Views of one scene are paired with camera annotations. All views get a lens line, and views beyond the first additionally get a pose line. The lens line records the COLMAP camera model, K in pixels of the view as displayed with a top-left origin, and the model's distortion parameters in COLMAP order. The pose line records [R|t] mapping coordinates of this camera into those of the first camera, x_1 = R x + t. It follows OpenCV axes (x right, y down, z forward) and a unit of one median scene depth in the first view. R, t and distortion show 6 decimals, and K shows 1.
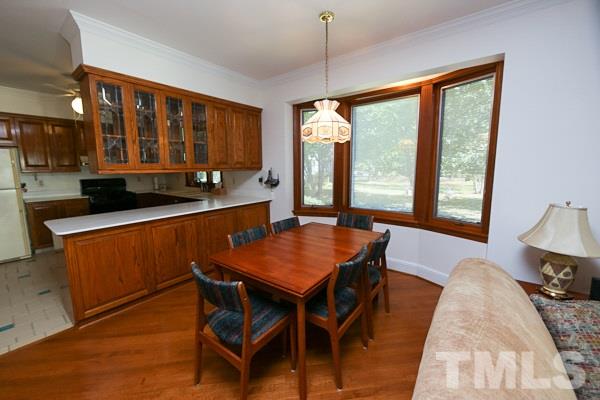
lens RADIAL K [[238.1, 0, 300.0], [0, 238.1, 200.0], [0, 0, 1]] dist [-0.001282, -0.000265]
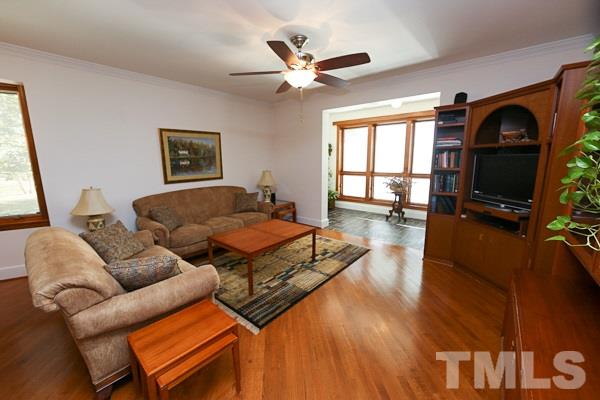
lens RADIAL K [[238.1, 0, 300.0], [0, 238.1, 200.0], [0, 0, 1]] dist [-0.001282, -0.000265]
pose [[0.069230, -0.160680, 0.984576, -0.901046], [0.142650, 0.978396, 0.149641, 0.101570], [-0.987349, 0.130091, 0.090655, -1.164443]]
